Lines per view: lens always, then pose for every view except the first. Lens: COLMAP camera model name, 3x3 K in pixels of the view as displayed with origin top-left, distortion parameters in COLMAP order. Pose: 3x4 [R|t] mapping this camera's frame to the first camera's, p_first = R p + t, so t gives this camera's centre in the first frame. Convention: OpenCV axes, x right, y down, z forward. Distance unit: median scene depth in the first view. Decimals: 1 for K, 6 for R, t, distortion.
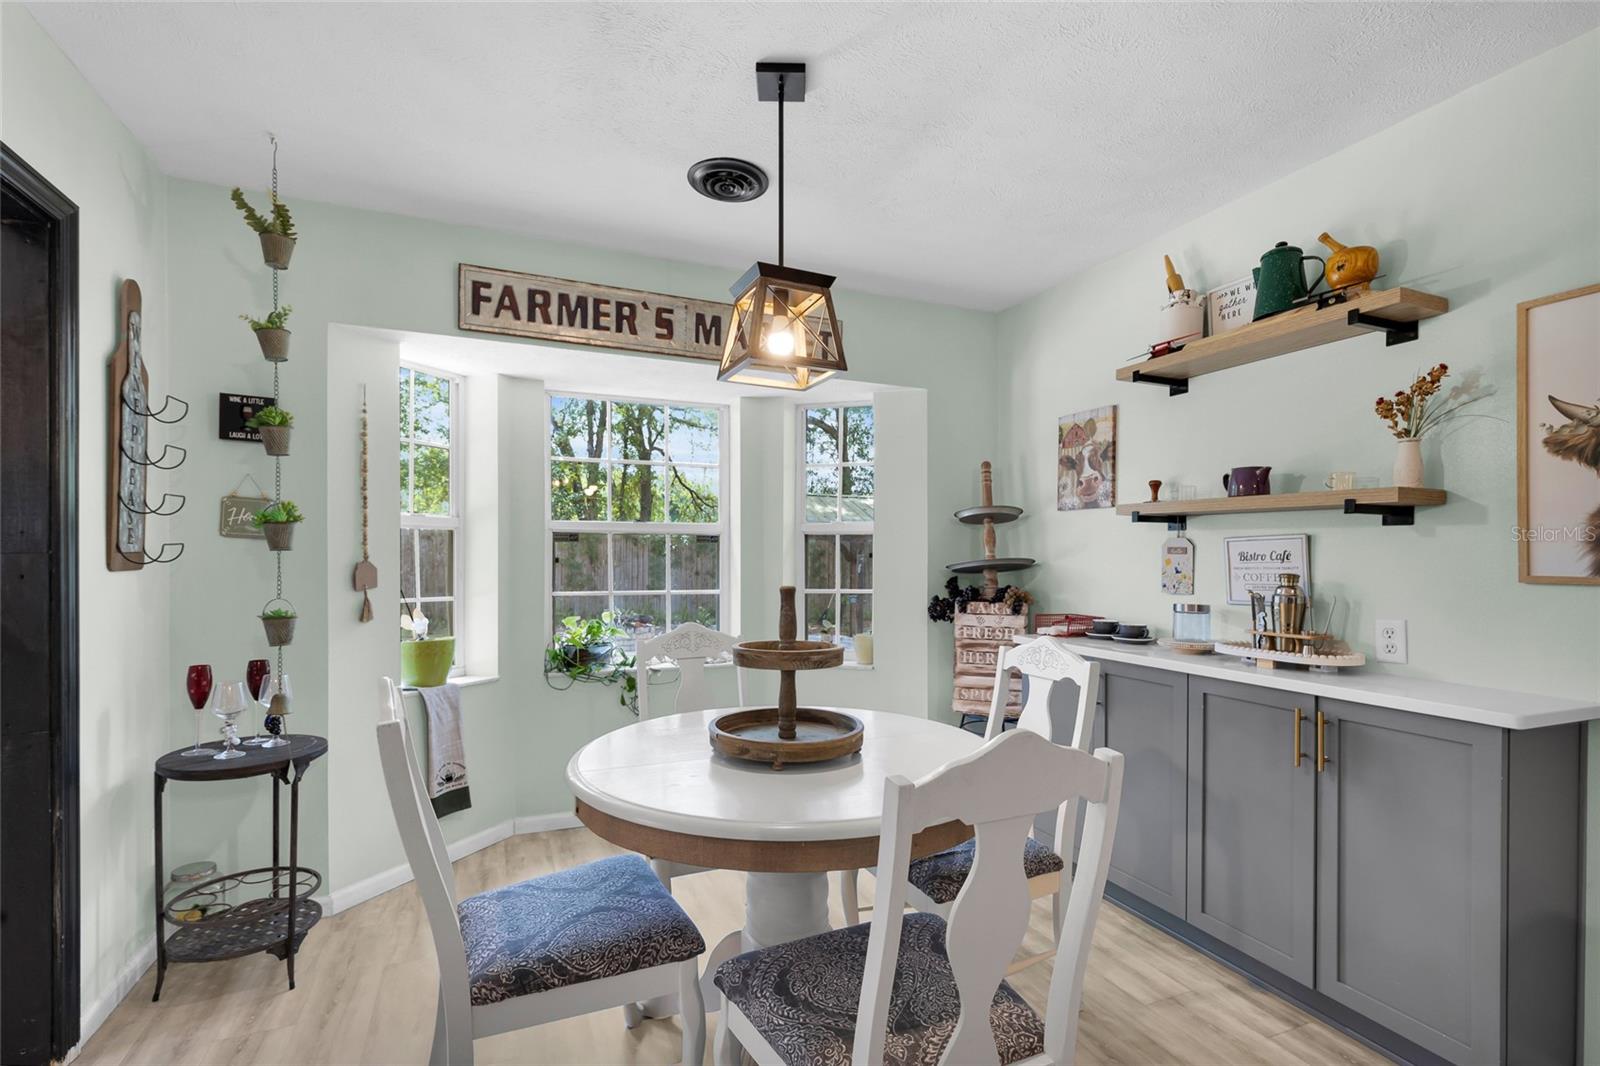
lens RADIAL K [[716.7, 0, 789.8], [0, 716.7, 559.1], [0, 0, 1]] dist [-0.001960, -0.000386]
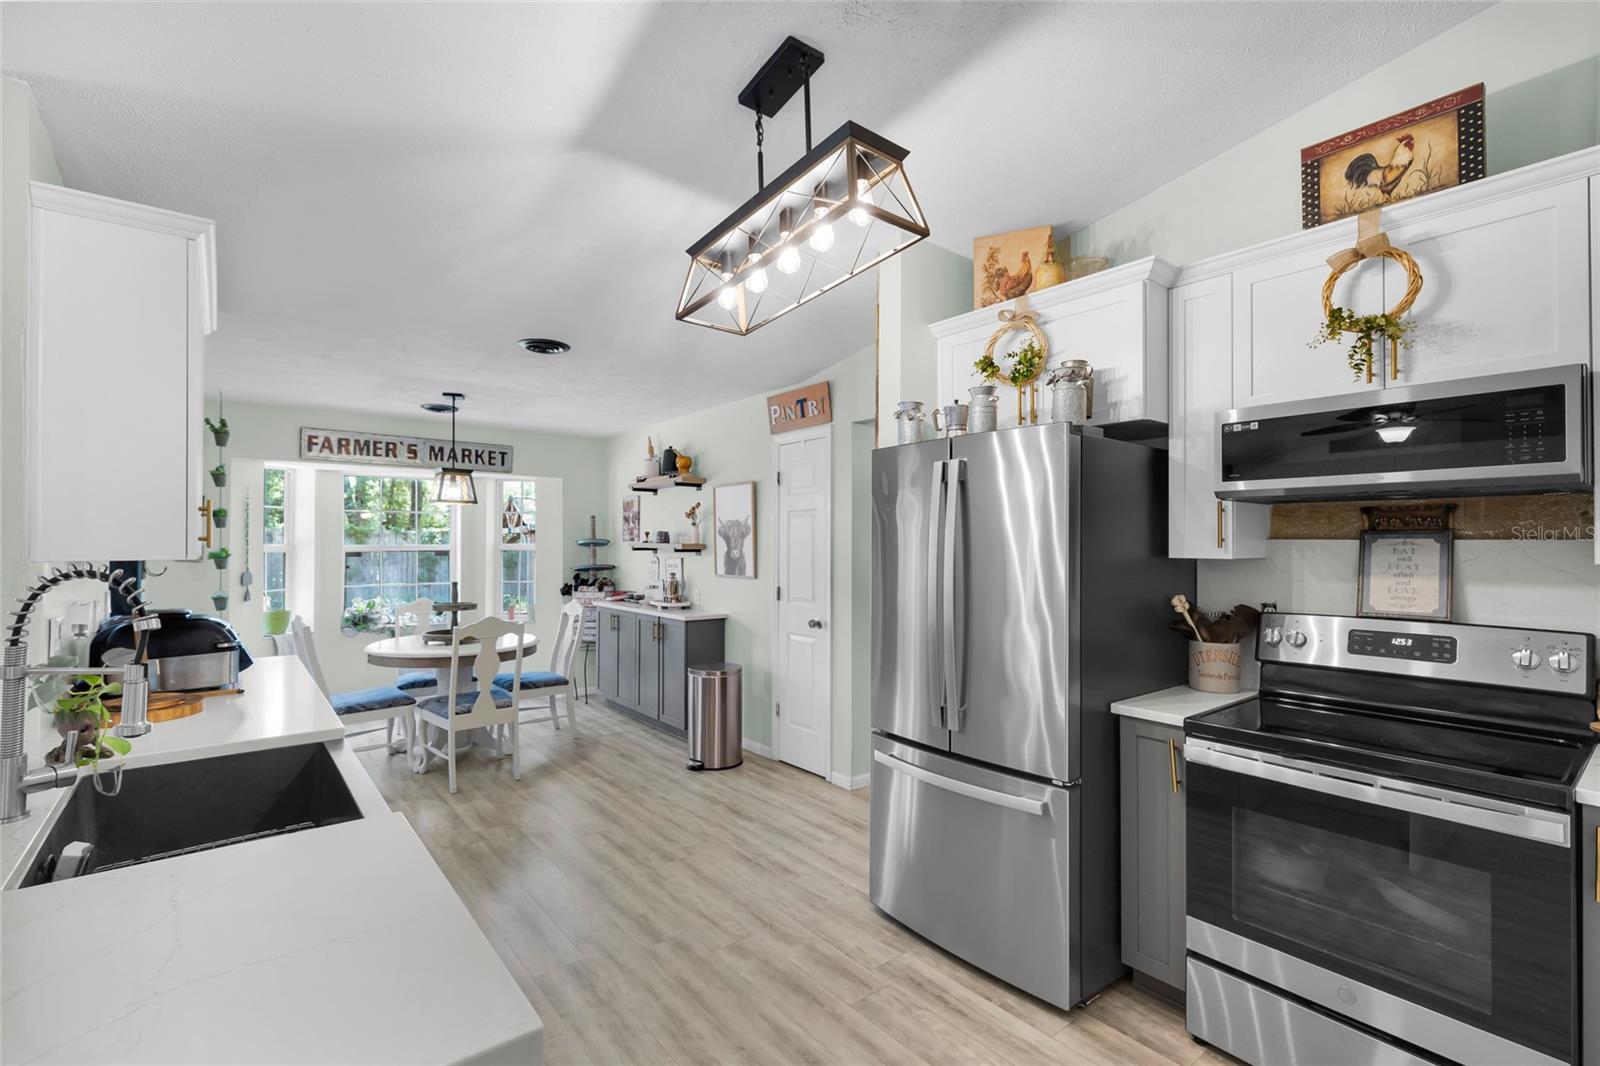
lens RADIAL K [[716.7, 0, 800.5], [0, 716.7, 531.7], [0, 0, 1]] dist [-0.001960, -0.000386]
pose [[0.957044, 0.002610, 0.289931, 0.299596], [0.002778, 0.999831, -0.018172, -0.063932], [-0.289930, 0.018196, 0.956875, -1.298684]]
